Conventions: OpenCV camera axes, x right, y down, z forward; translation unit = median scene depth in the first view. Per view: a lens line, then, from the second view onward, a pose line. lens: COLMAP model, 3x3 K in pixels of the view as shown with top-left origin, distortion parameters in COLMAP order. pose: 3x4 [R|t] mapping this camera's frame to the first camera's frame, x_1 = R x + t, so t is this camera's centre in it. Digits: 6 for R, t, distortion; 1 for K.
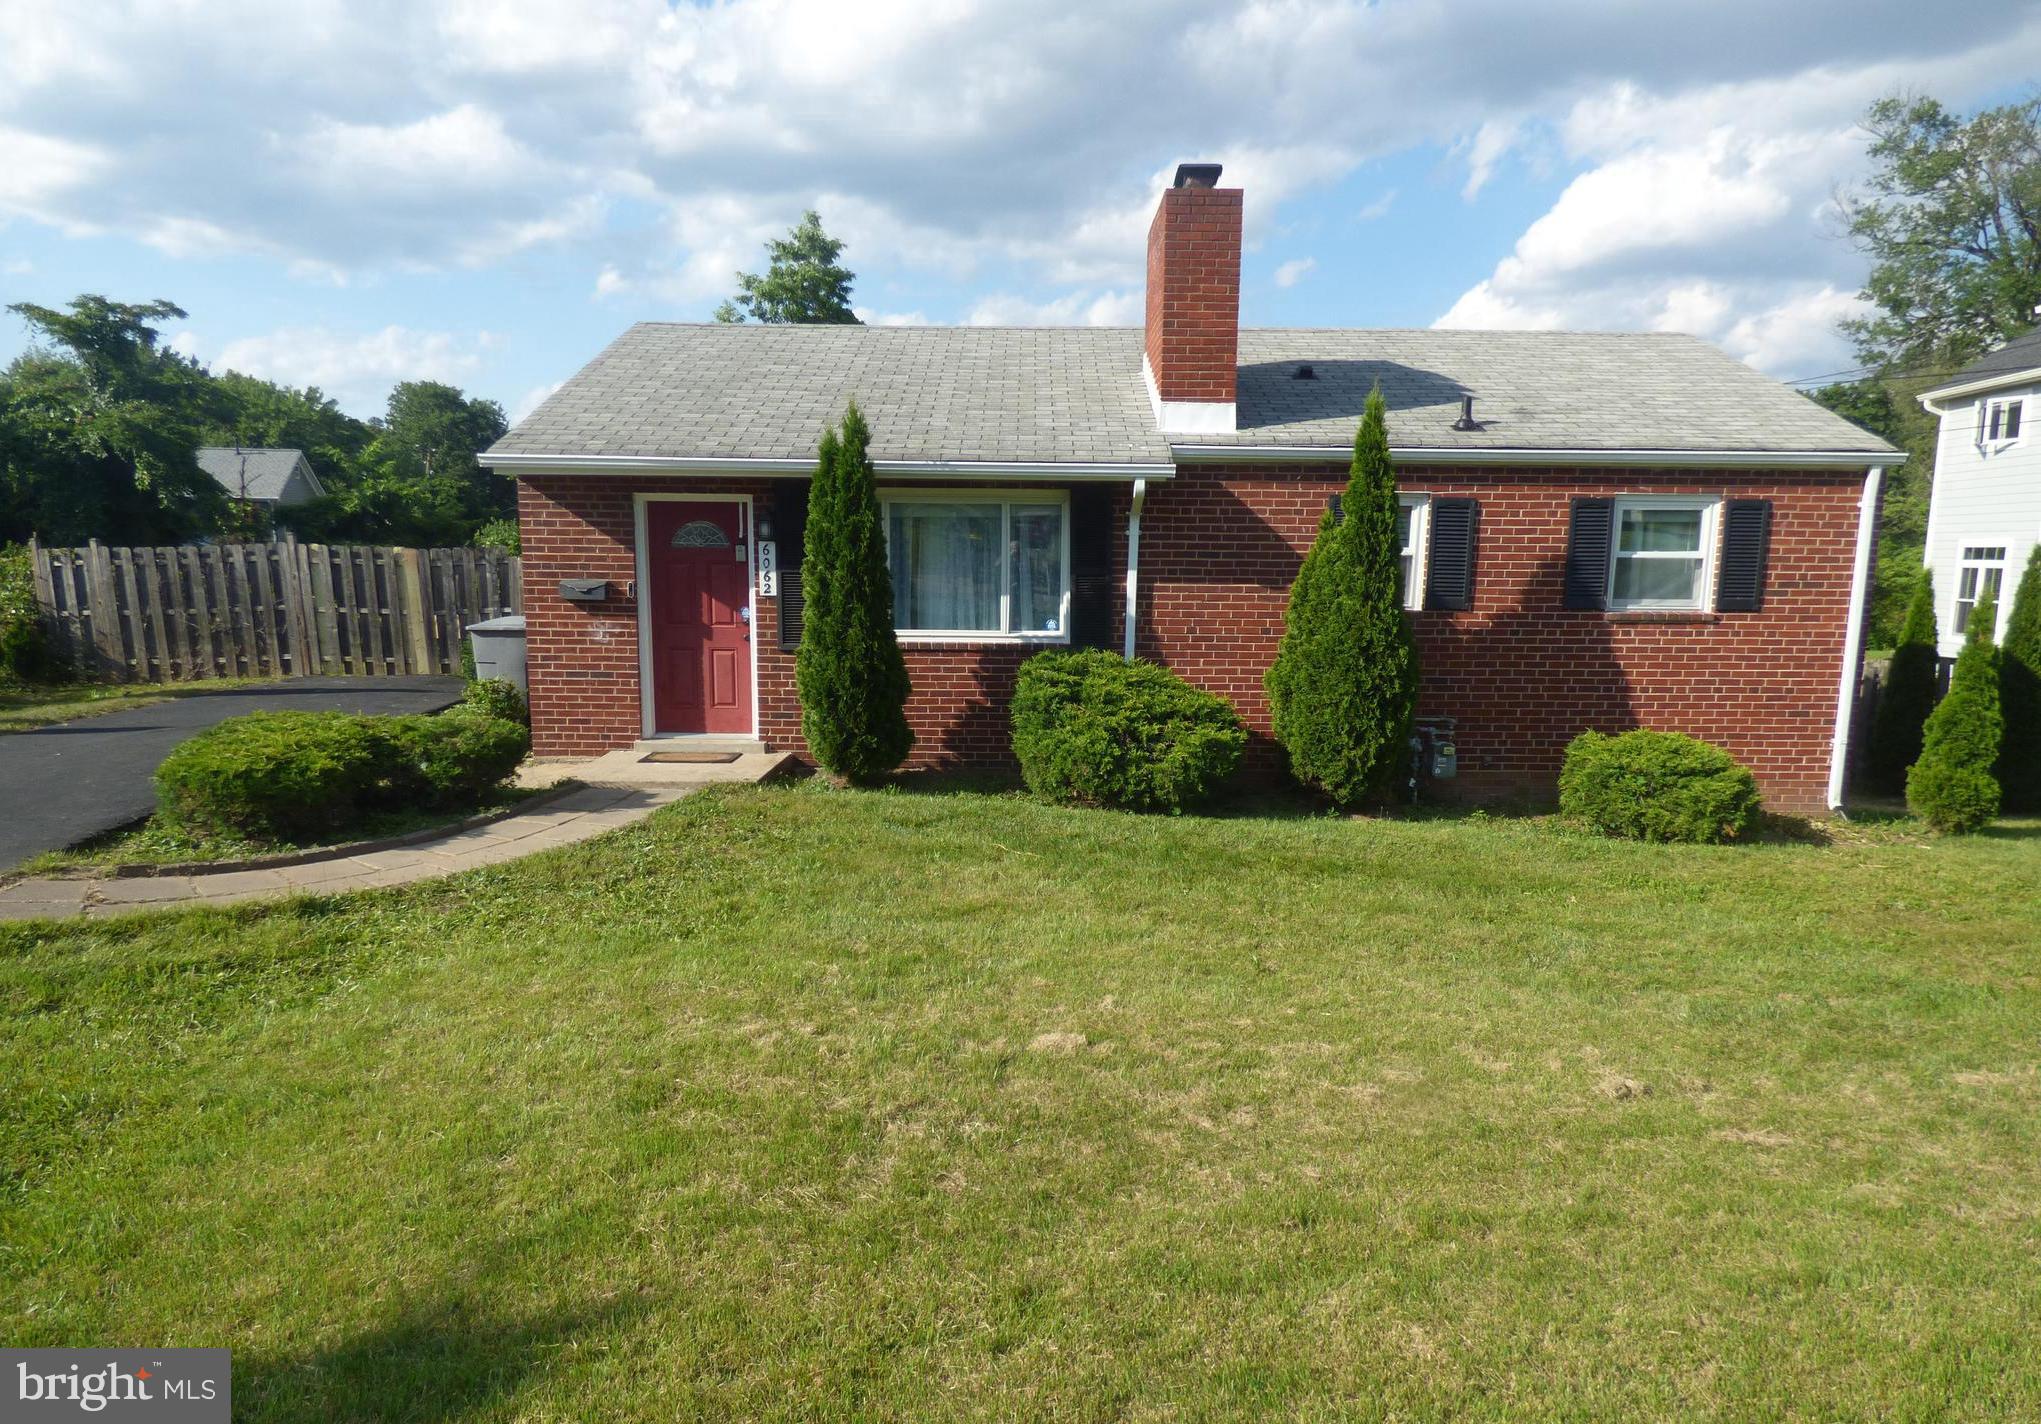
lens RADIAL K [[1218.7, 0, 1025.7], [0, 1218.7, 759.1], [0, 0, 1]] dist [0.006286, -0.009643]
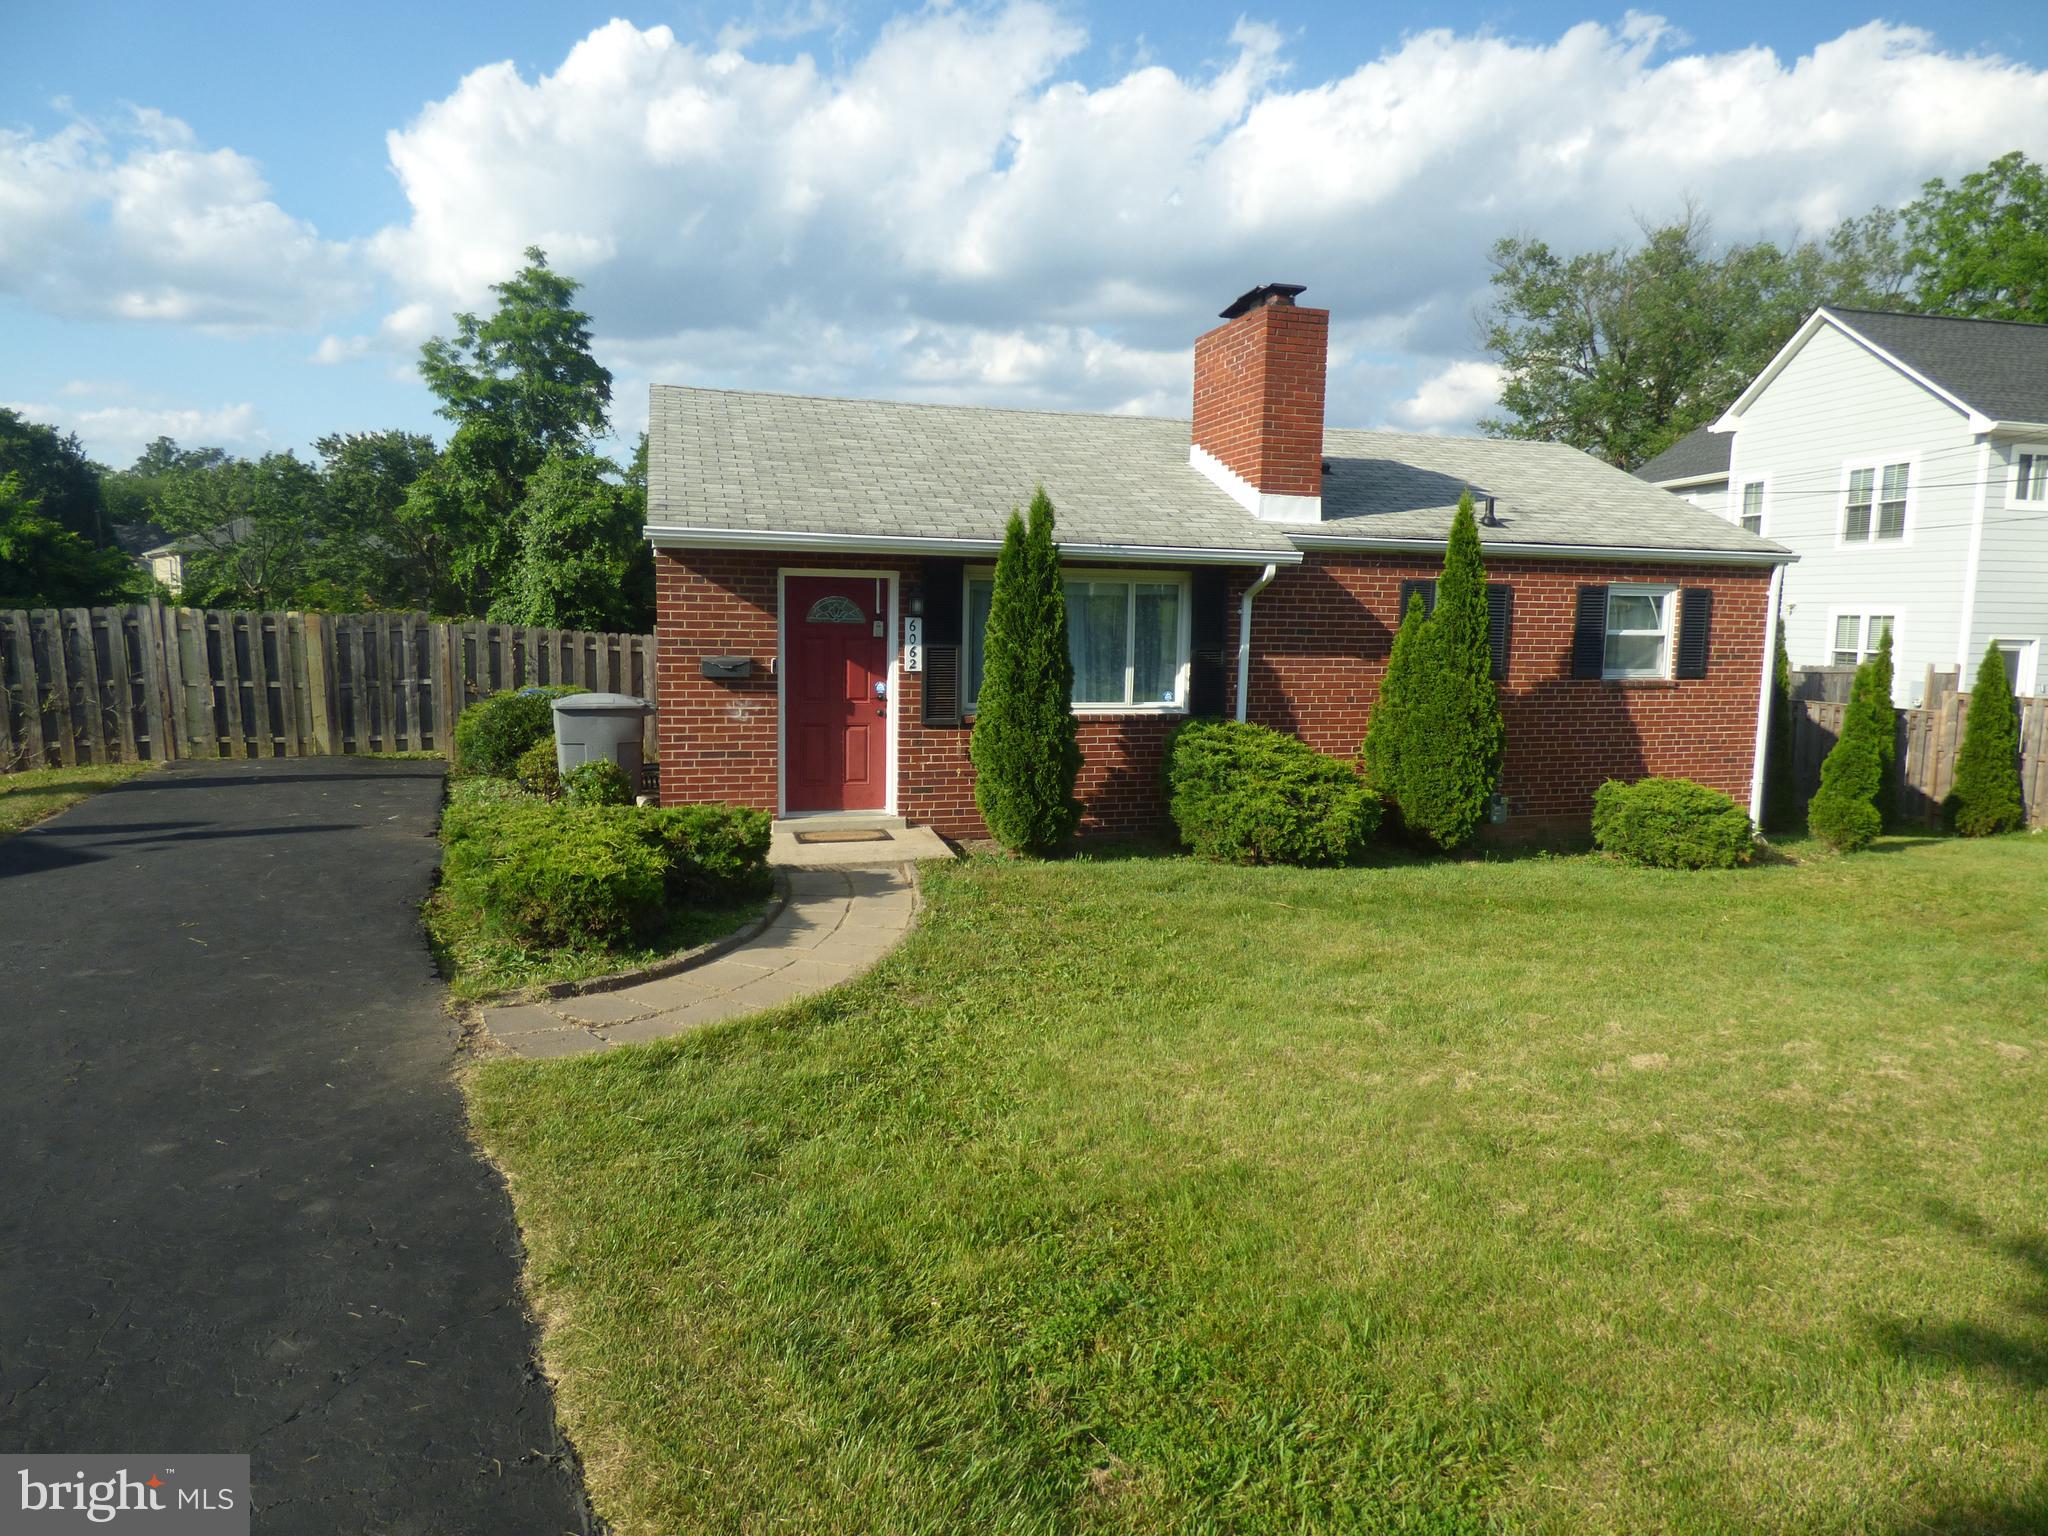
lens RADIAL K [[1223.5, 0, 1041.2], [0, 1223.5, 765.5], [0, 0, 1]] dist [0.014069, -0.032780]
pose [[0.957668, -0.029063, 0.286403, -0.401260], [0.040220, 0.998641, -0.033149, -0.018947], [-0.285051, 0.043265, 0.957535, 0.007621]]
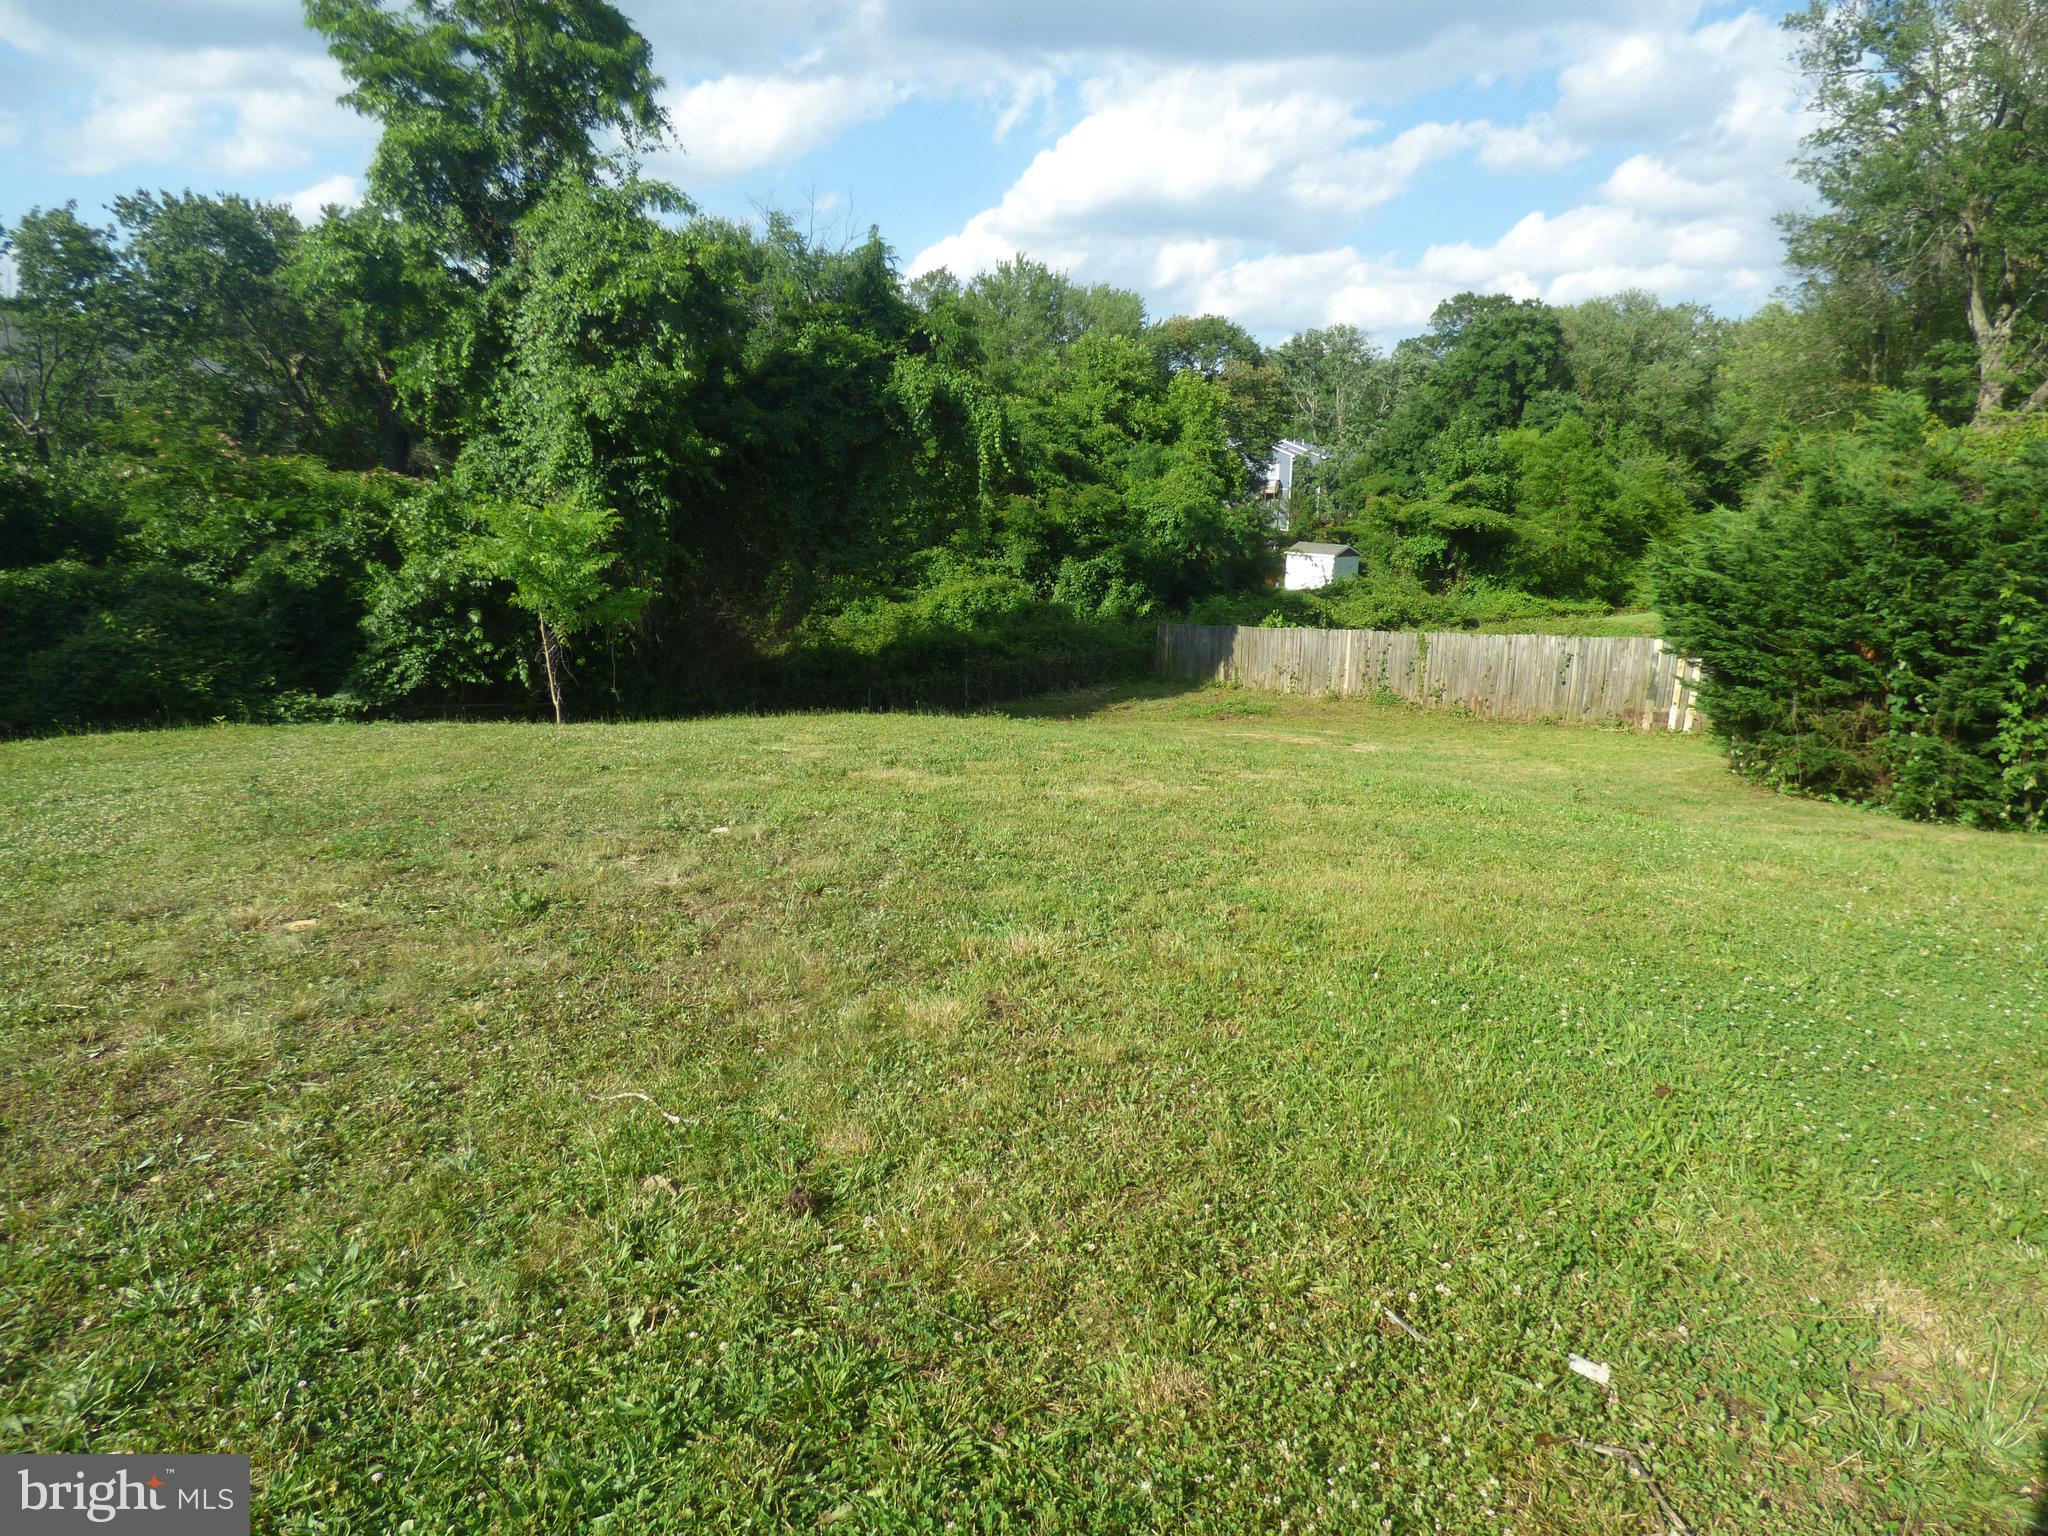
lens RADIAL K [[1242.6, 0, 1029.4], [0, 1242.6, 764.4], [0, 0, 1]] dist [-0.006934, 0.001031]
pose [[0.927099, -0.075822, 0.367067, -0.866716], [0.055682, 0.996320, 0.065166, -0.243081], [-0.370657, -0.039977, 0.927909, 1.708145]]
